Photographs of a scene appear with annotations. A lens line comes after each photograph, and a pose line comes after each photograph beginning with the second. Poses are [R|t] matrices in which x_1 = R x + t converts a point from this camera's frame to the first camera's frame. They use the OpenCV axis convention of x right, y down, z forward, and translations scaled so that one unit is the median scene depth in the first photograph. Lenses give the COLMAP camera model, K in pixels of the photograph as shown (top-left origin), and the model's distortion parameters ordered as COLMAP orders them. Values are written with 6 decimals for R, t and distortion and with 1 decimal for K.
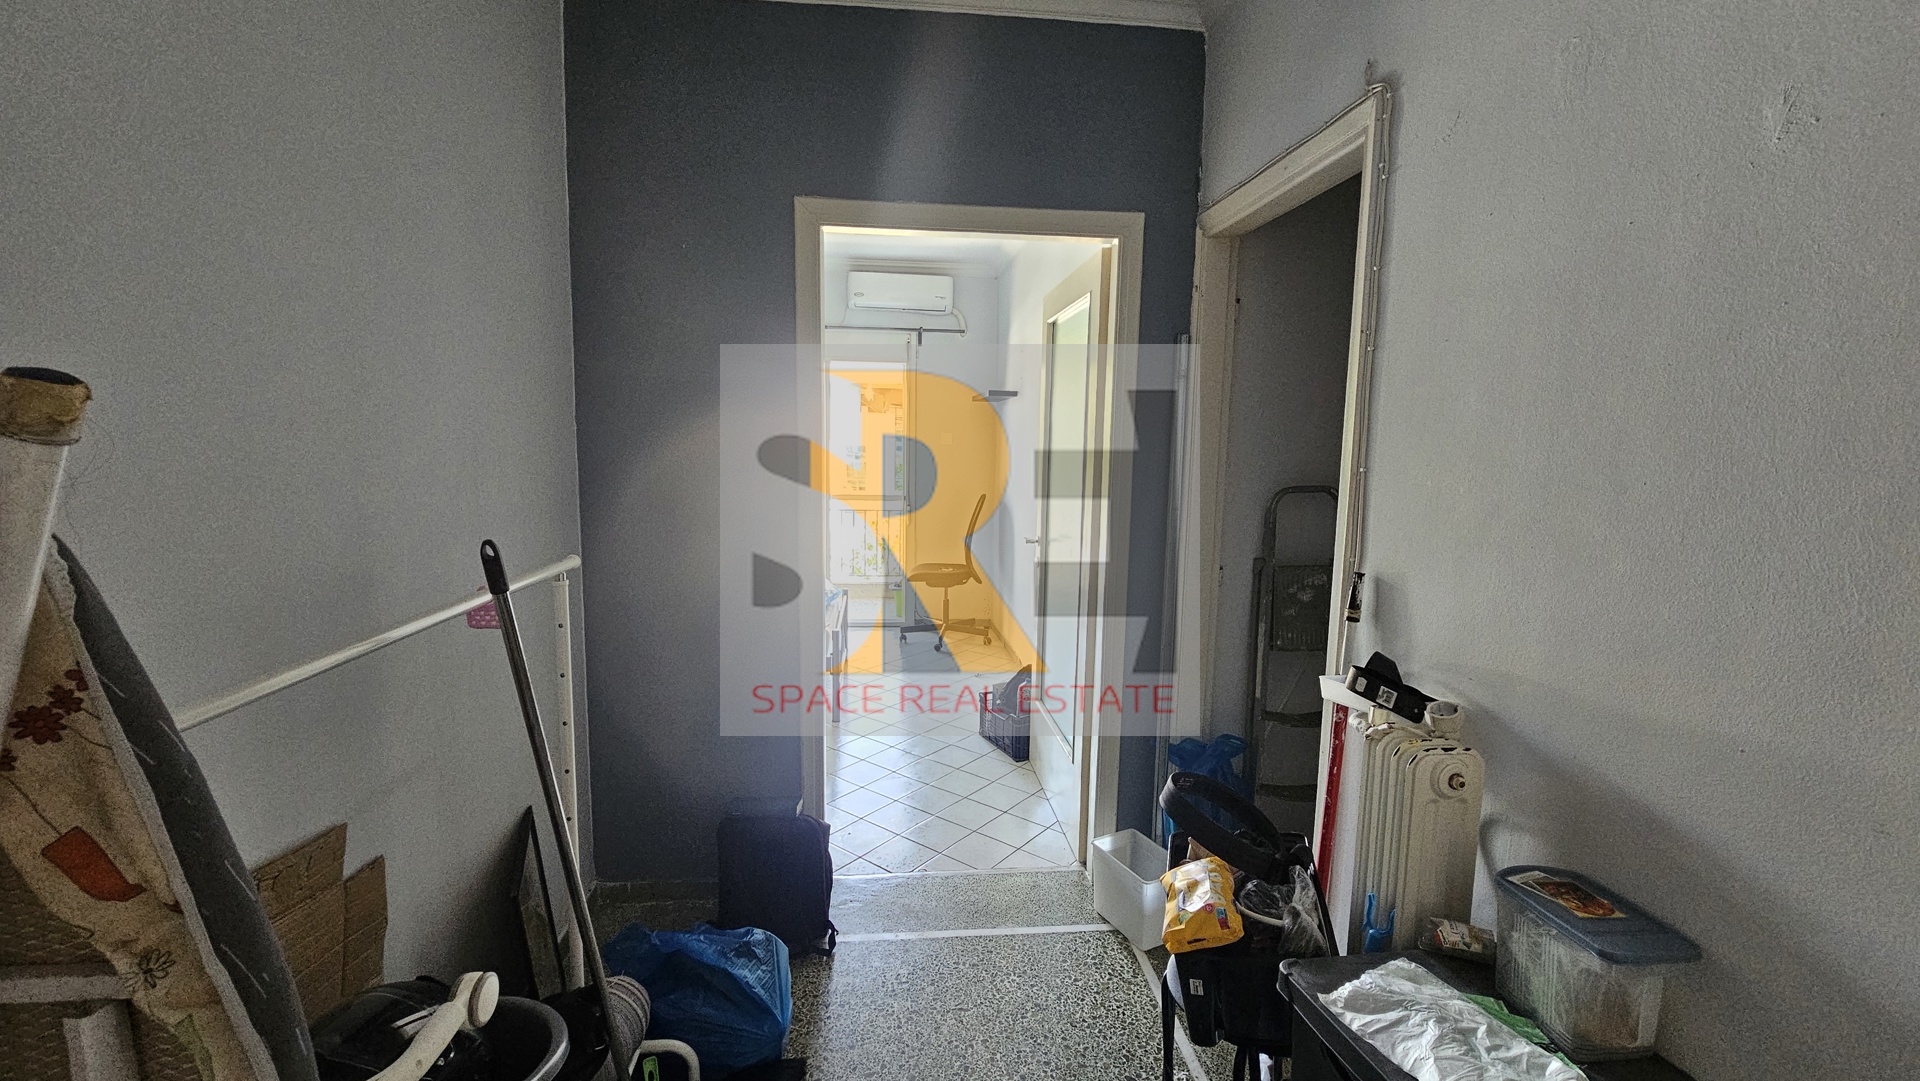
lens RADIAL K [[797.1, 0, 973.6], [0, 797.1, 534.3], [0, 0, 1]] dist [-0.003908, 0.001572]
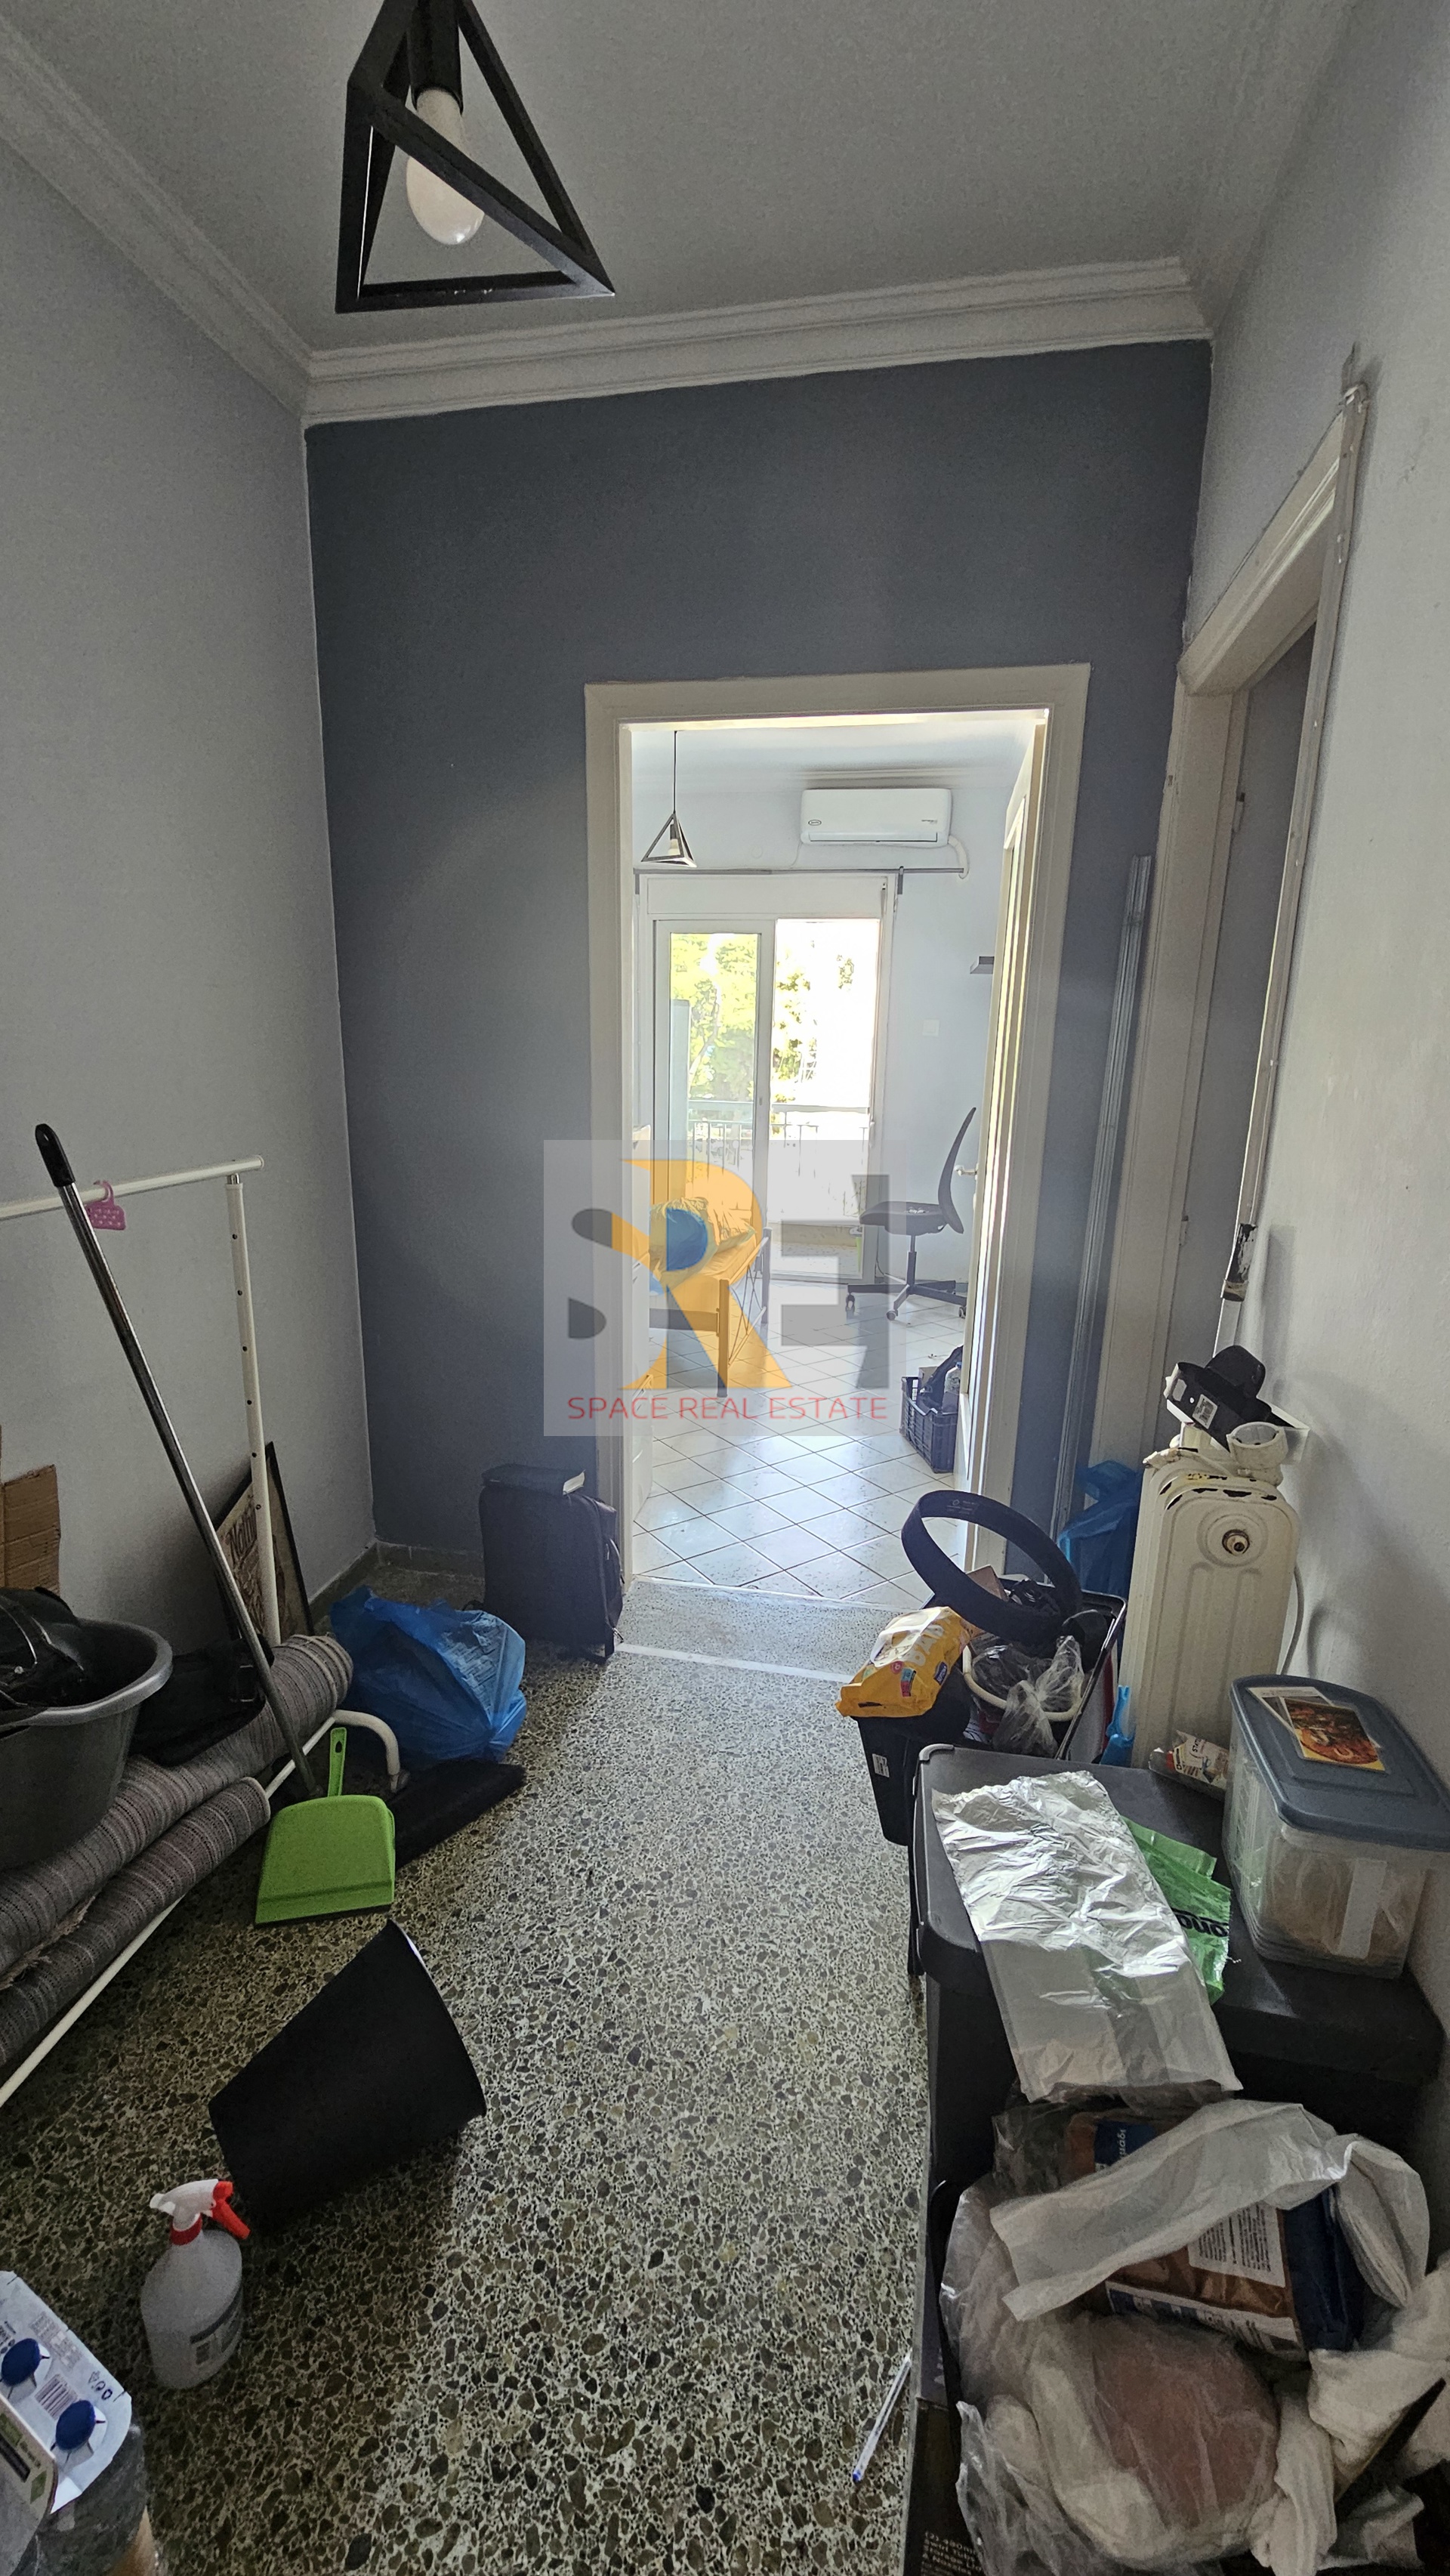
lens RADIAL K [[1069.3, 0, 730.2], [0, 1069.3, 1292.9], [0, 0, 1]] dist [-0.003908, 0.001572]
pose [[0.955505, 0.073352, -0.285709, 0.311473], [-0.038792, 0.991423, 0.124803, 0.010181], [0.292413, -0.108167, 0.950155, 0.046710]]
